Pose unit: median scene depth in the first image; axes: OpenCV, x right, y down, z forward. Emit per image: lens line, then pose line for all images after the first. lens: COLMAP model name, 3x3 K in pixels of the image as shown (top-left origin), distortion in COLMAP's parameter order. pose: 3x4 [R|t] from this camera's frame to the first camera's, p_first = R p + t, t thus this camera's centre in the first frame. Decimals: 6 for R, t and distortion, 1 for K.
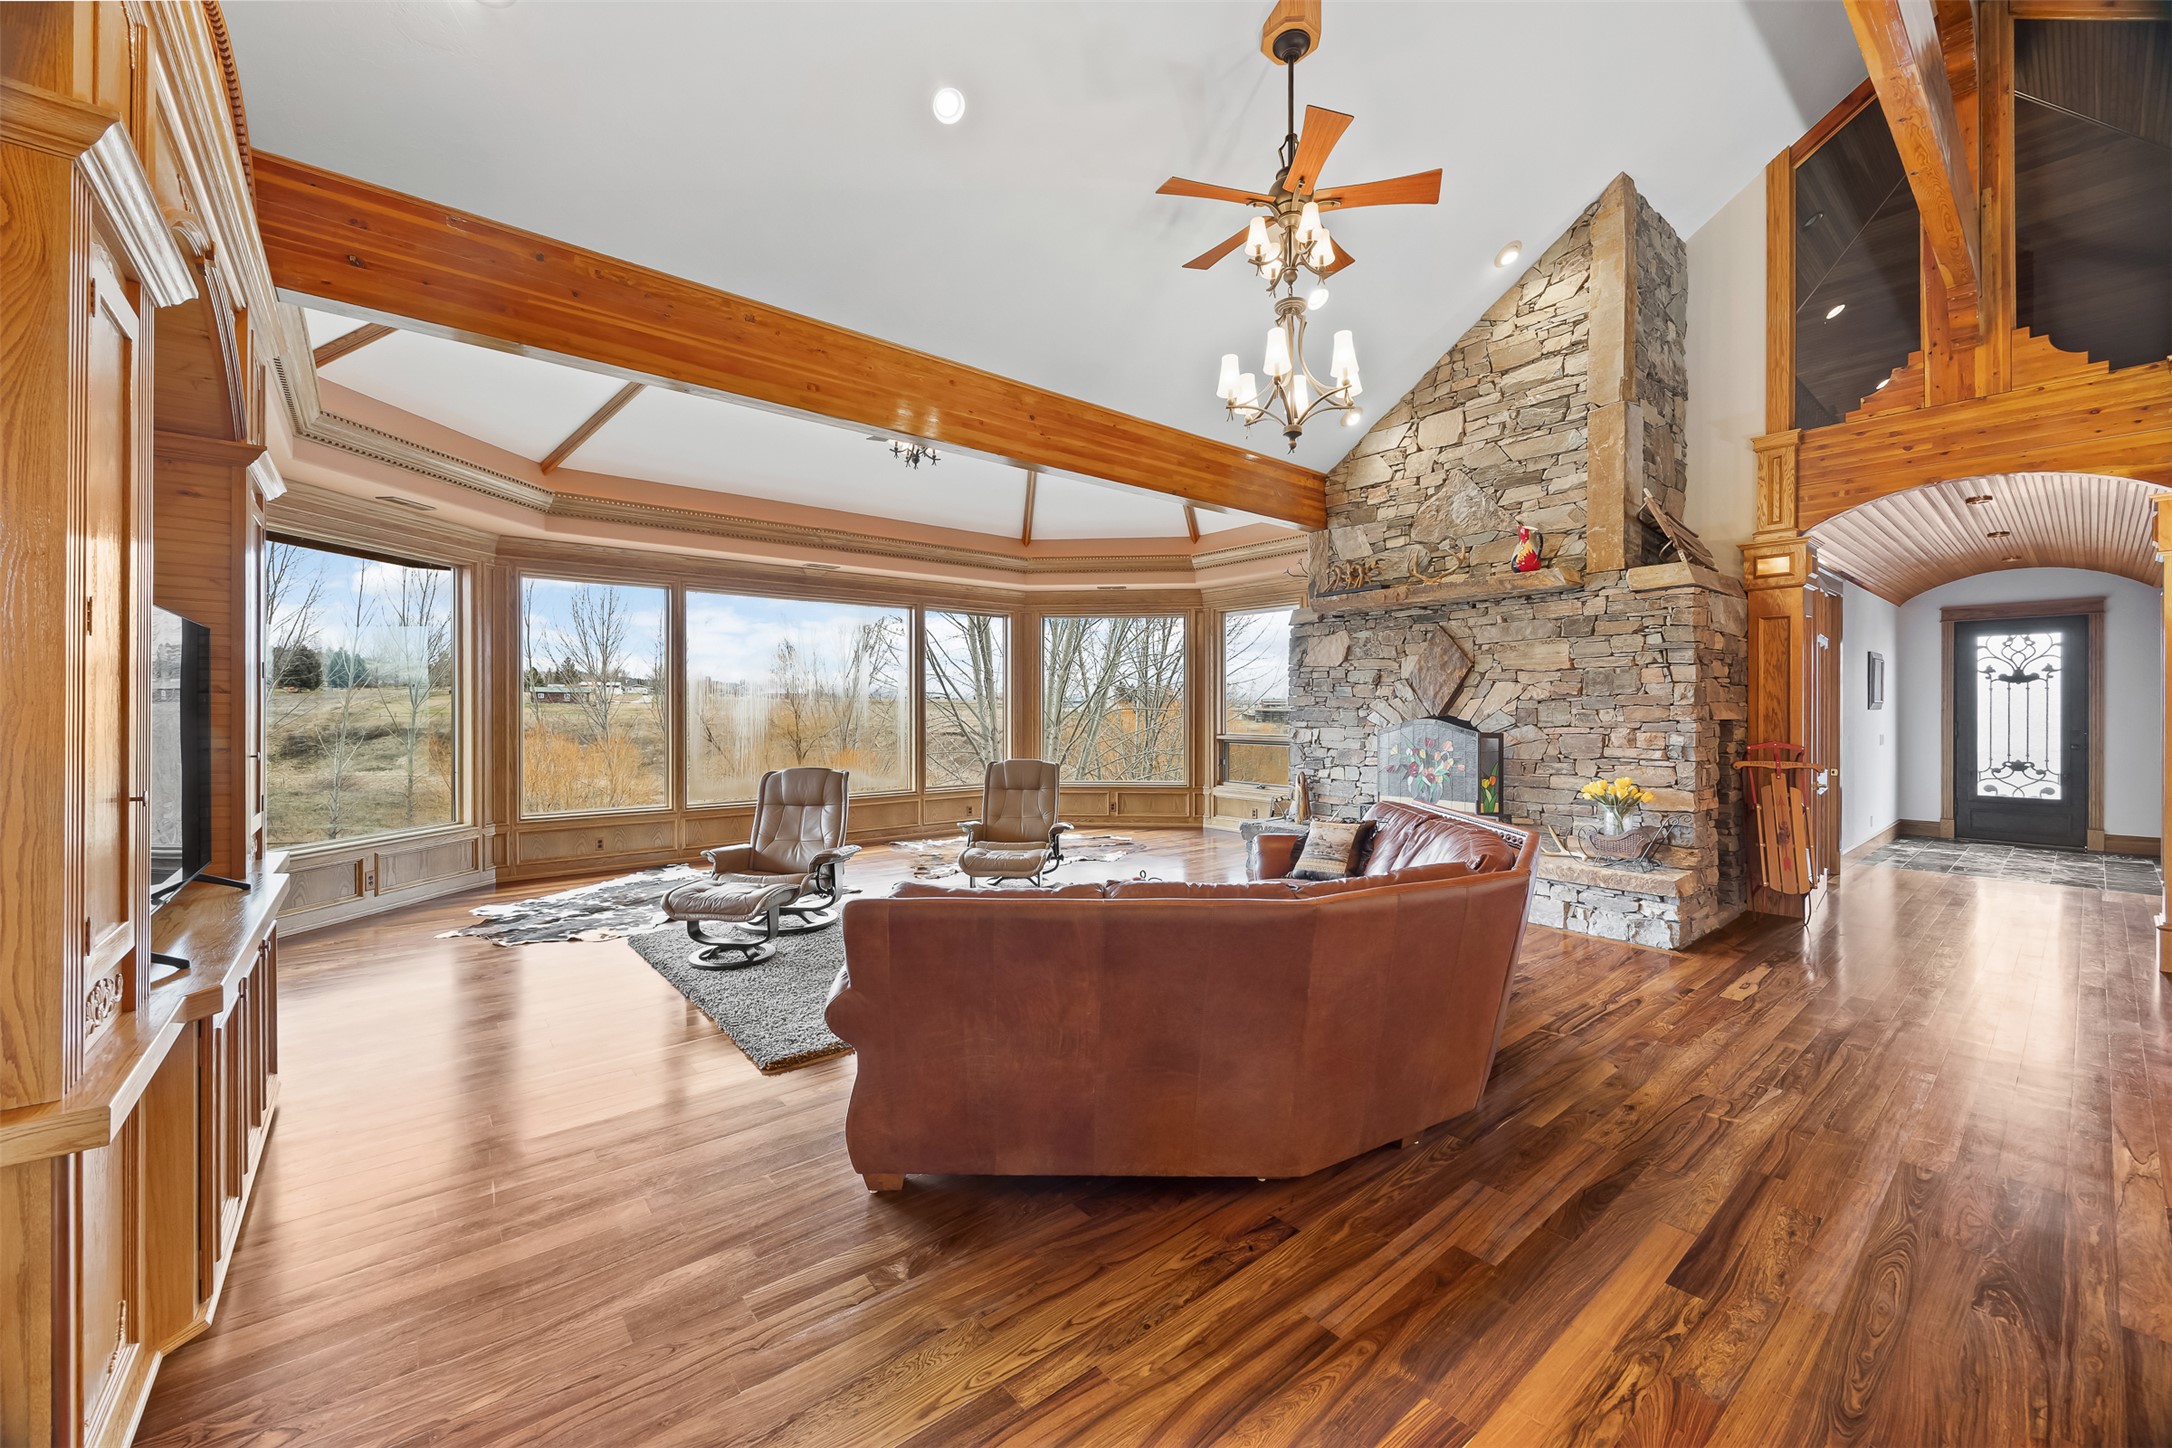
lens RADIAL K [[845.6, 0, 1082.7], [0, 845.6, 721.3], [0, 0, 1]] dist [-0.002632, 0.000404]
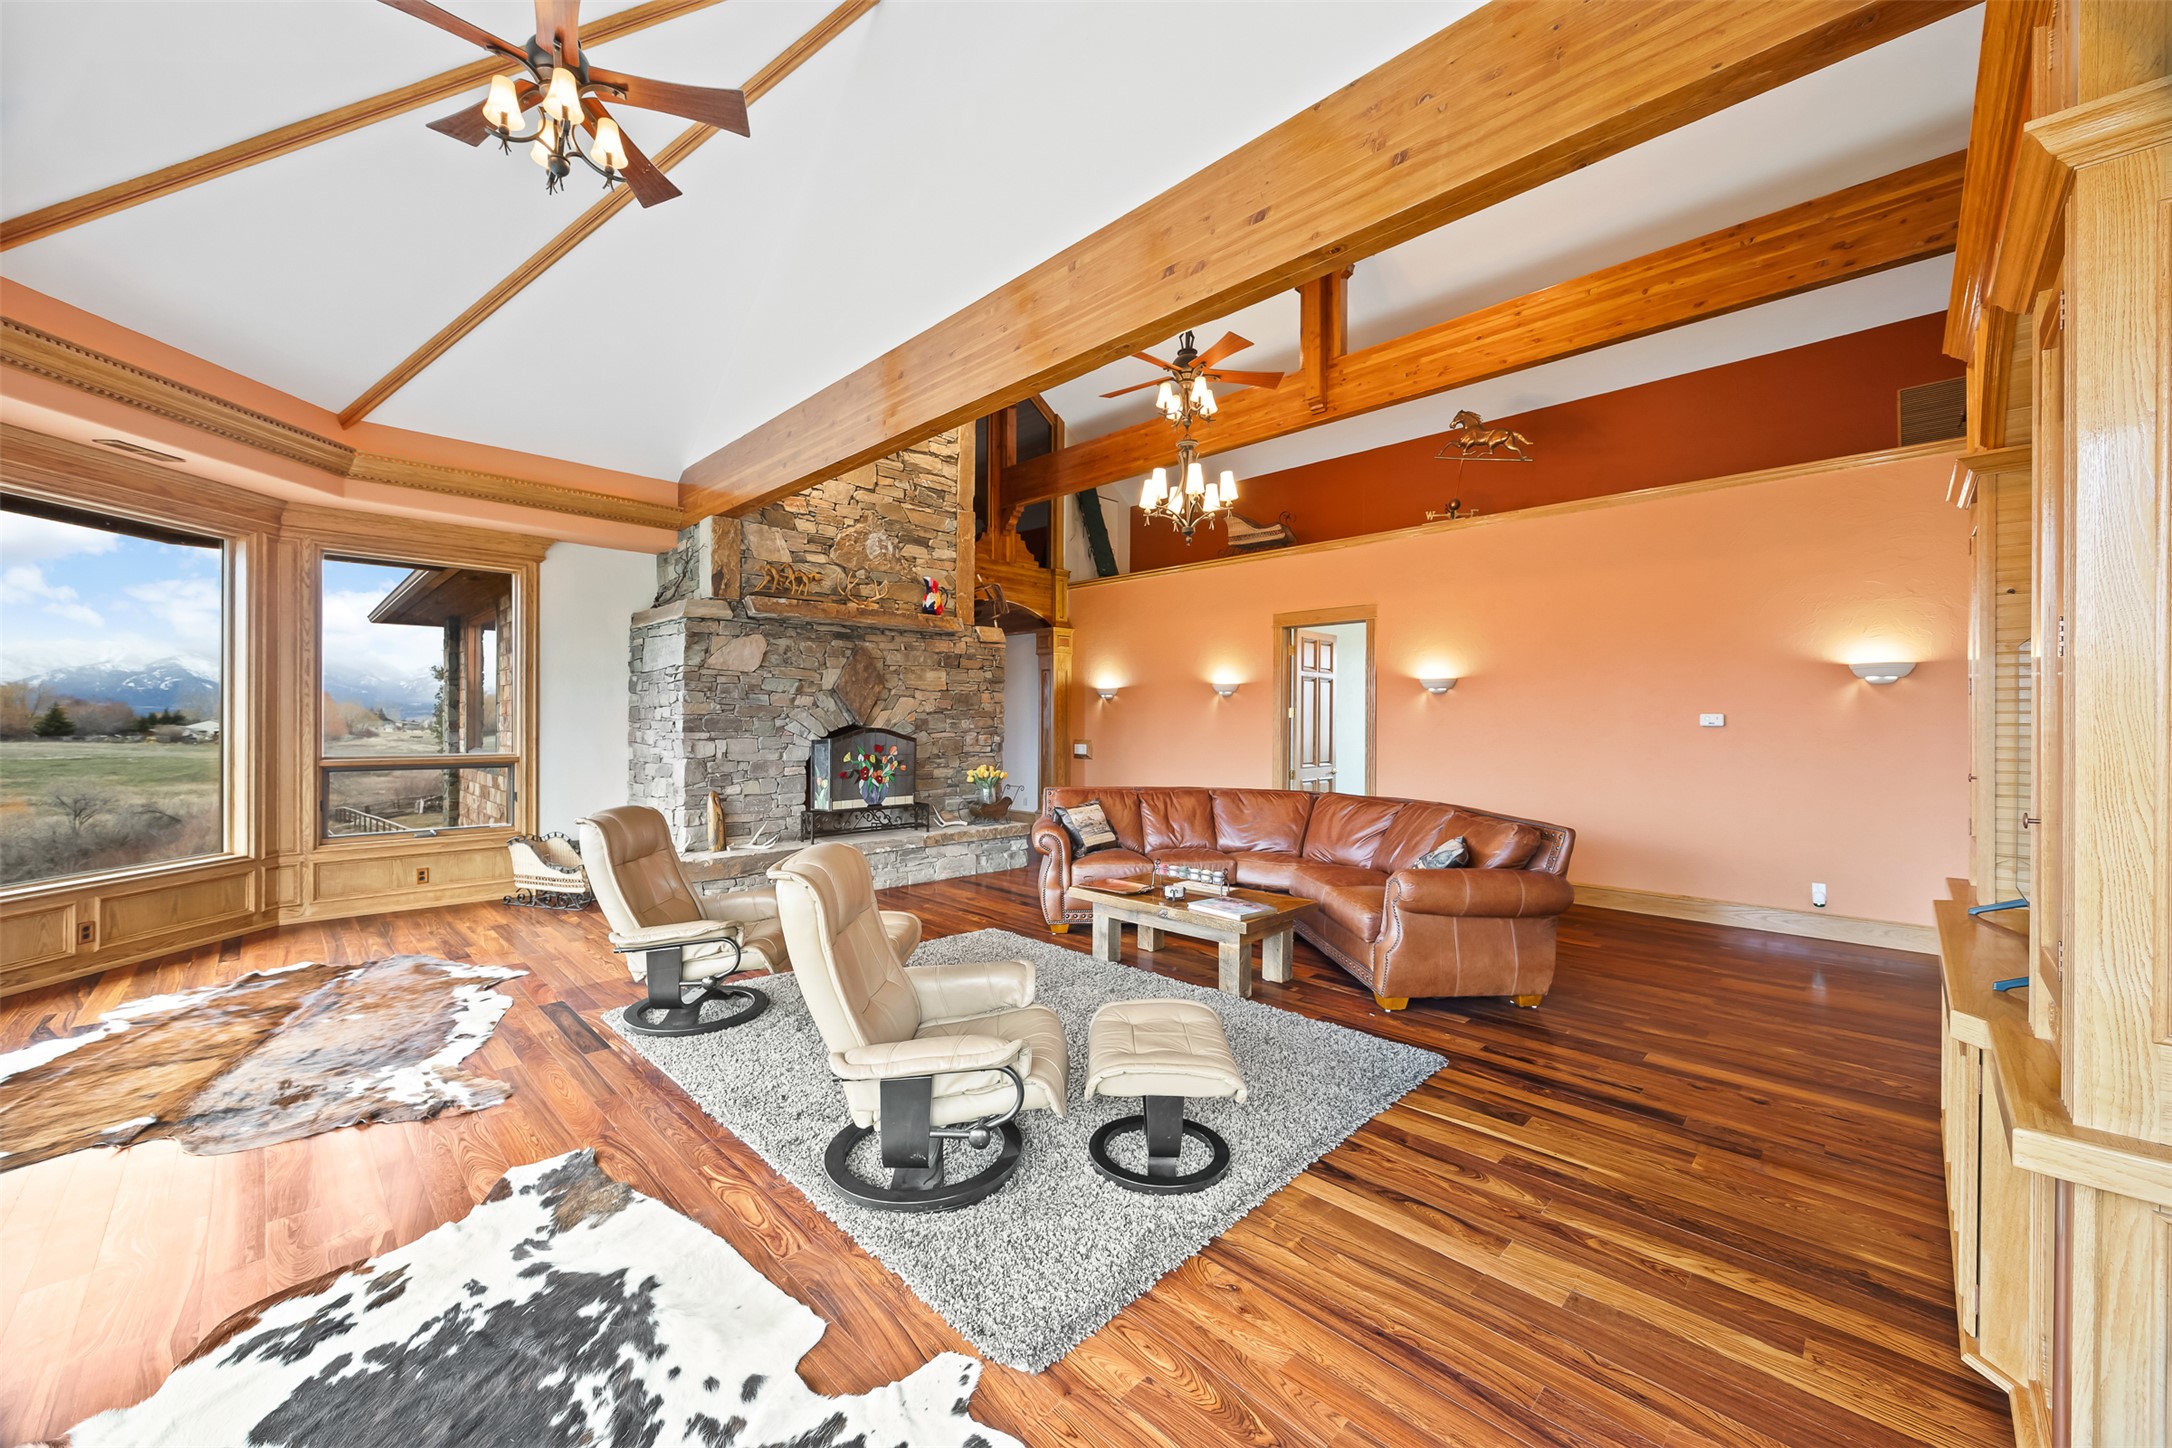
lens RADIAL K [[845.6, 0, 1082.7], [0, 845.6, 721.3], [0, 0, 1]] dist [-0.002632, 0.000404]
pose [[-0.106483, -0.006838, 0.994291, -0.746071], [0.003996, 0.999965, 0.007305, -0.018726], [-0.994307, 0.004751, -0.106452, 0.841397]]
